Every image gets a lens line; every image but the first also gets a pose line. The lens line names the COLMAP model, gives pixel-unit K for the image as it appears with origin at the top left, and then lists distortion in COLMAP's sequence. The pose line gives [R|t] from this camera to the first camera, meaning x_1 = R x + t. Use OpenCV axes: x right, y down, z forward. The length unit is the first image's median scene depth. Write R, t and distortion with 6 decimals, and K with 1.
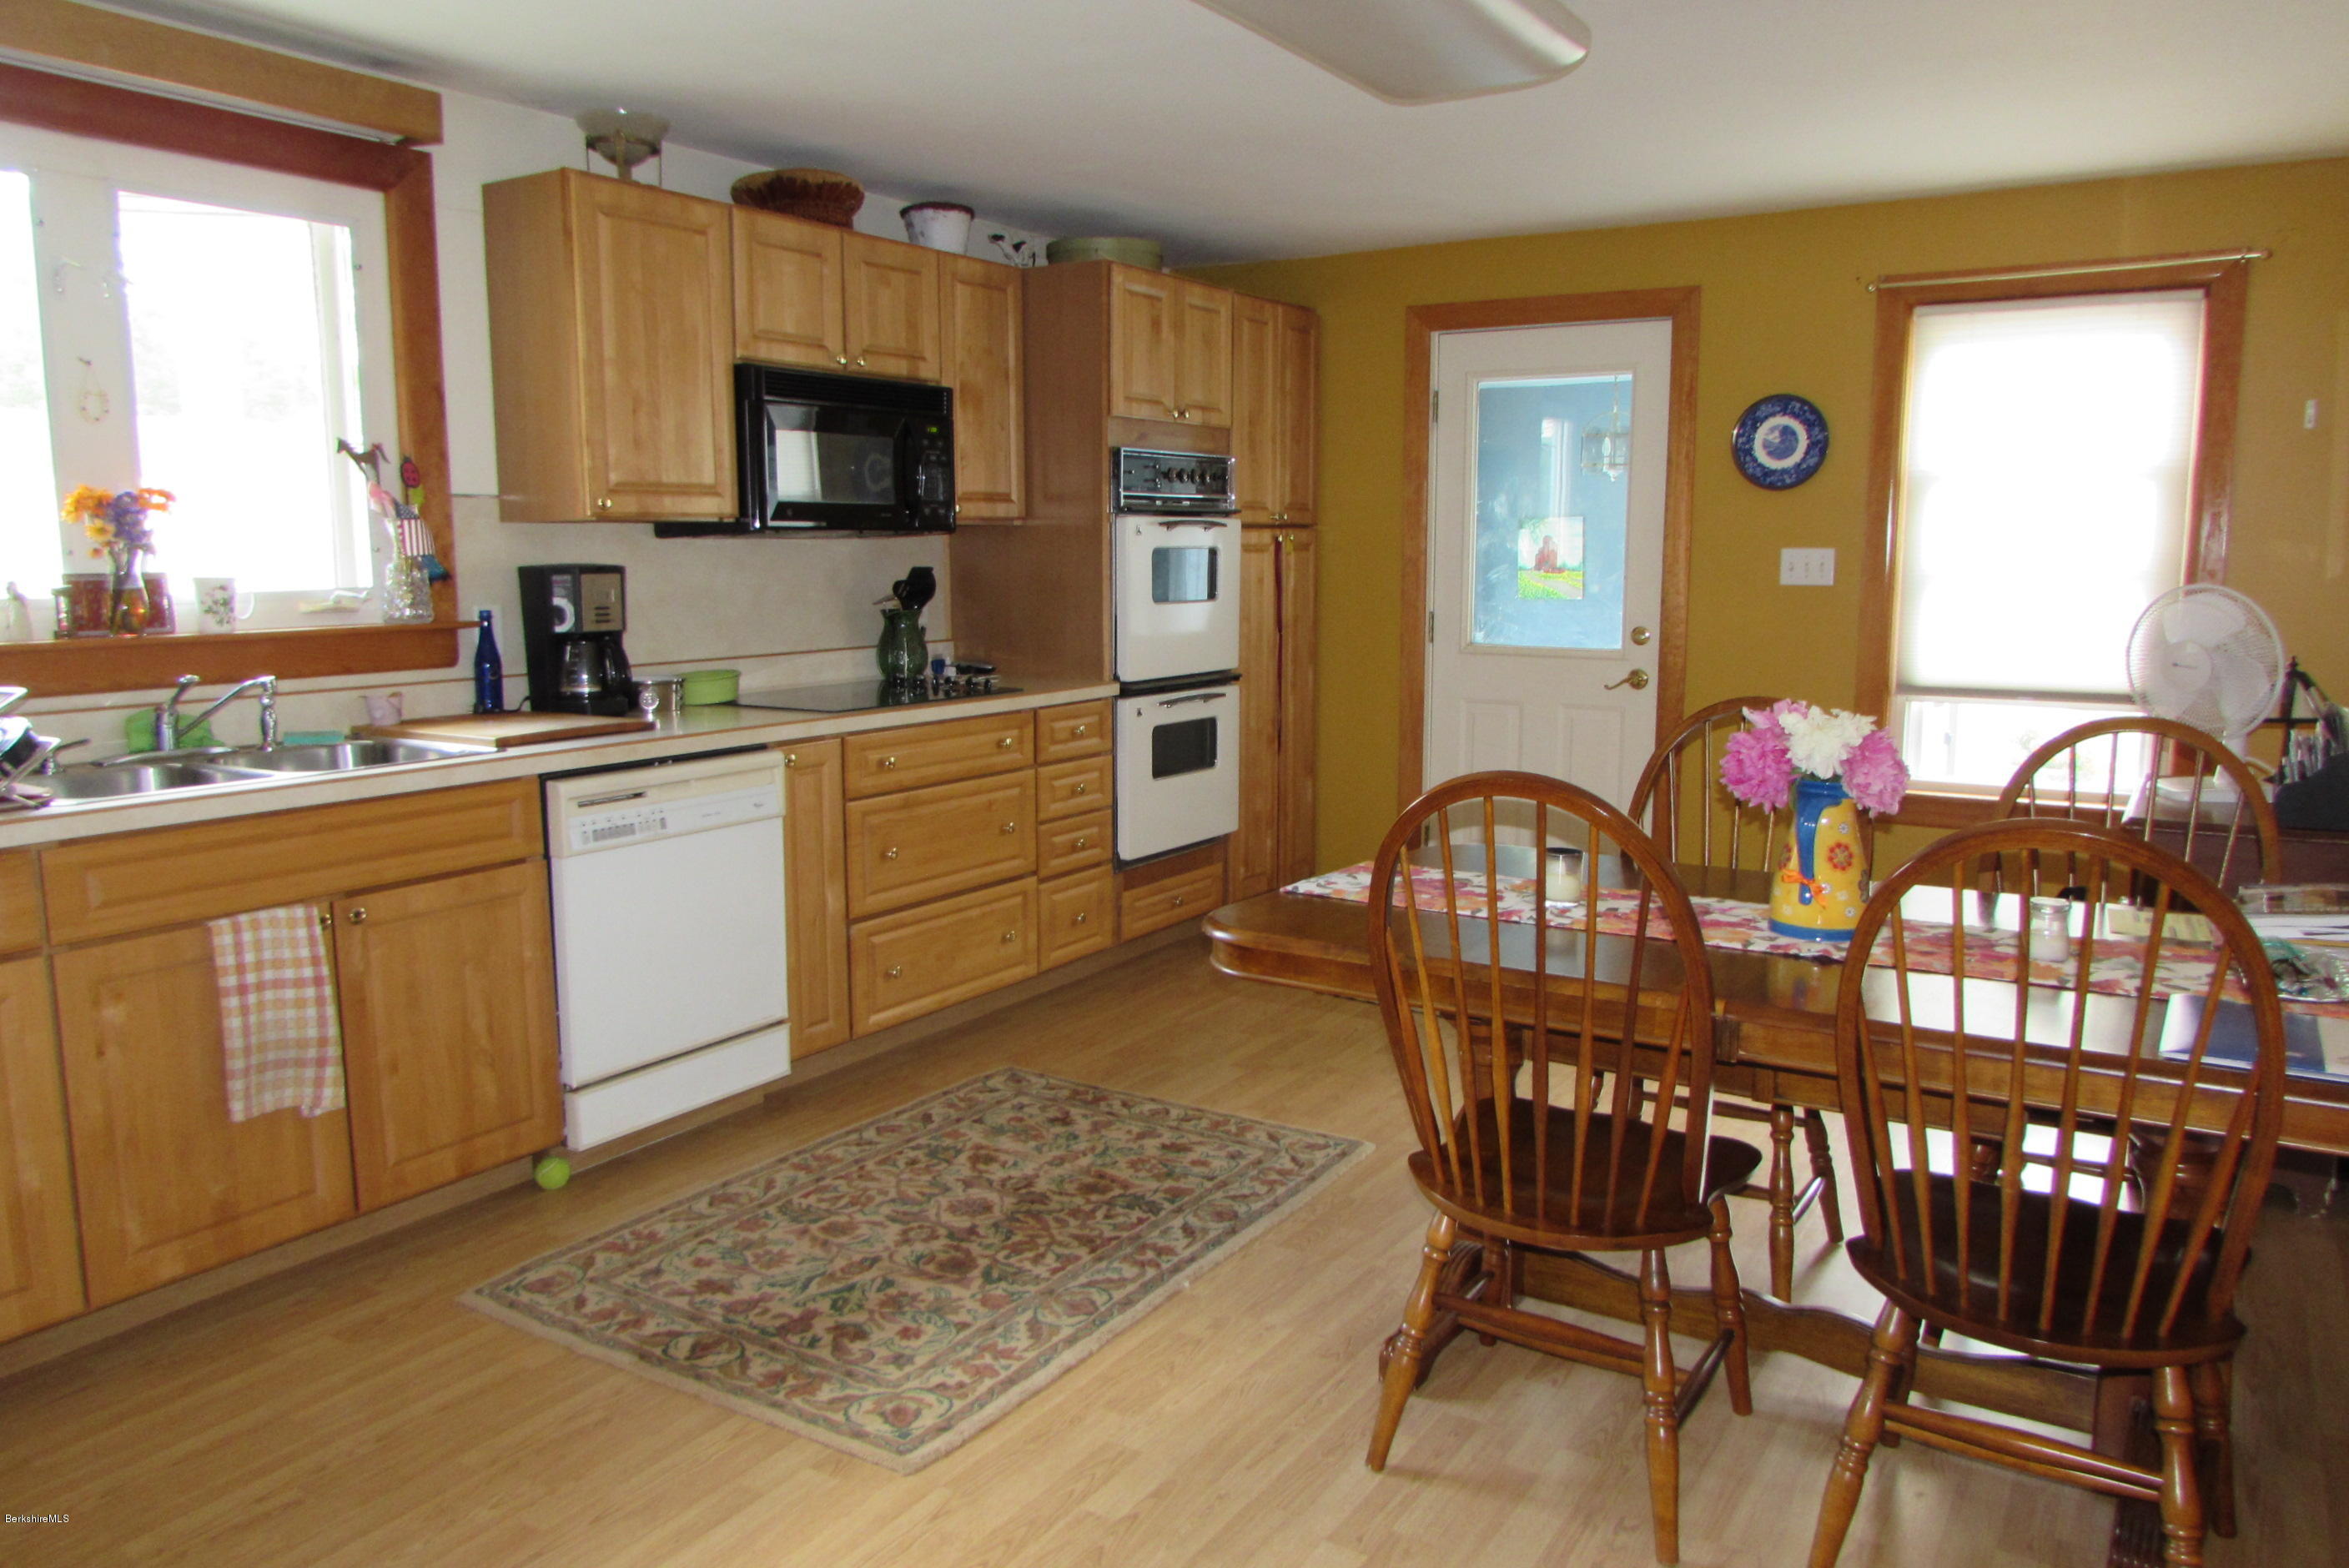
lens RADIAL K [[1609.6, 0, 1168.7], [0, 1609.6, 790.0], [0, 0, 1]] dist [-0.029773, 0.017947]
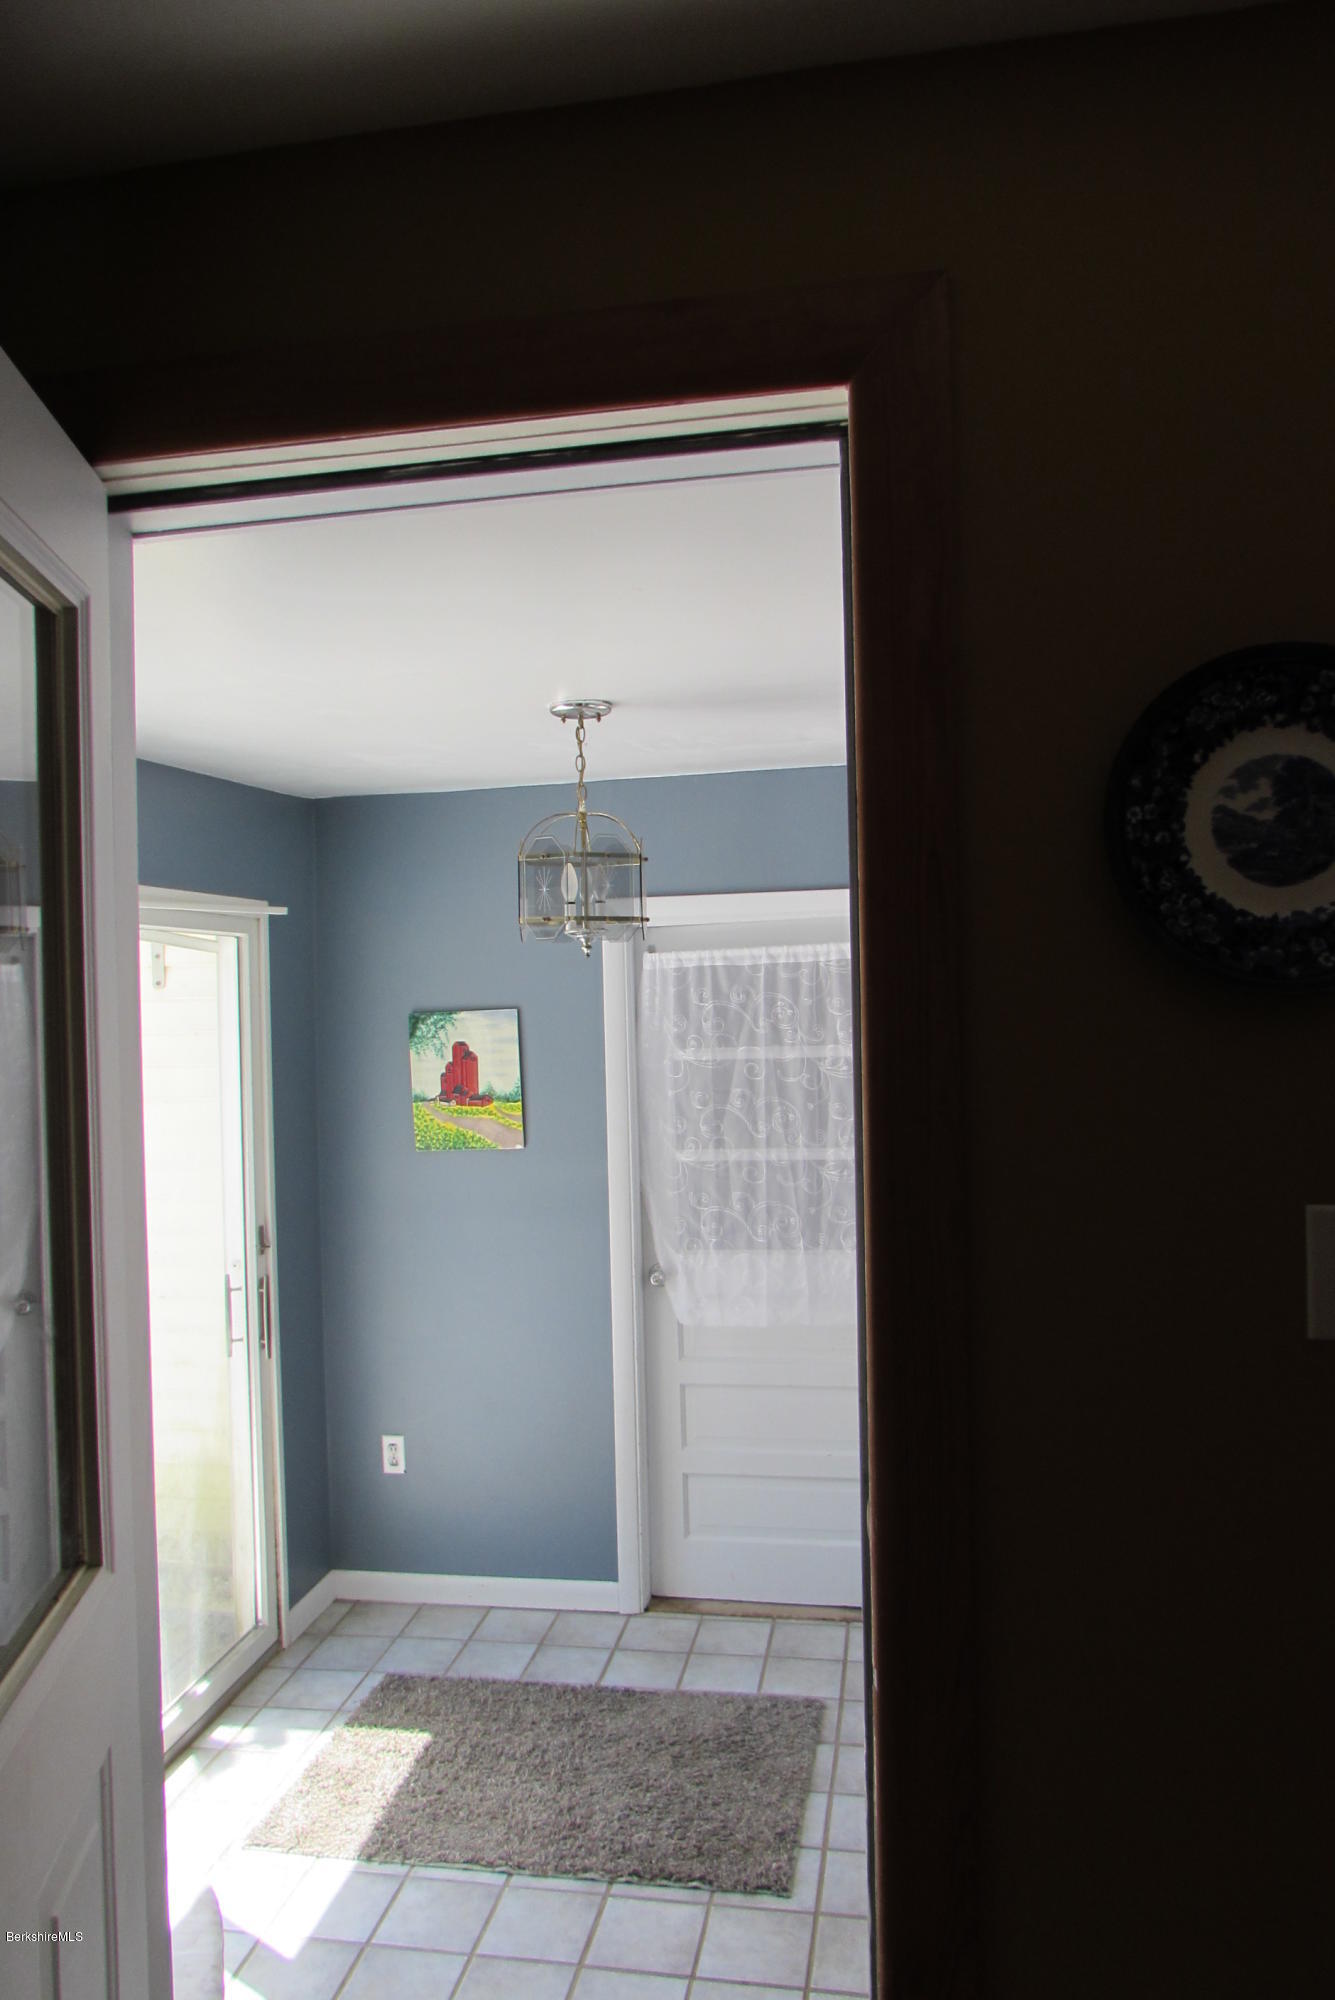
lens RADIAL K [[1370.5, 0, 667.5], [0, 1370.5, 1000.0], [0, 0, 1]] dist [-0.029773, 0.017947]
pose [[0.930115, -0.018245, 0.366816, 0.198096], [0.072942, 0.988046, -0.135809, -0.161348], [-0.359953, 0.153074, 0.920327, 0.819069]]
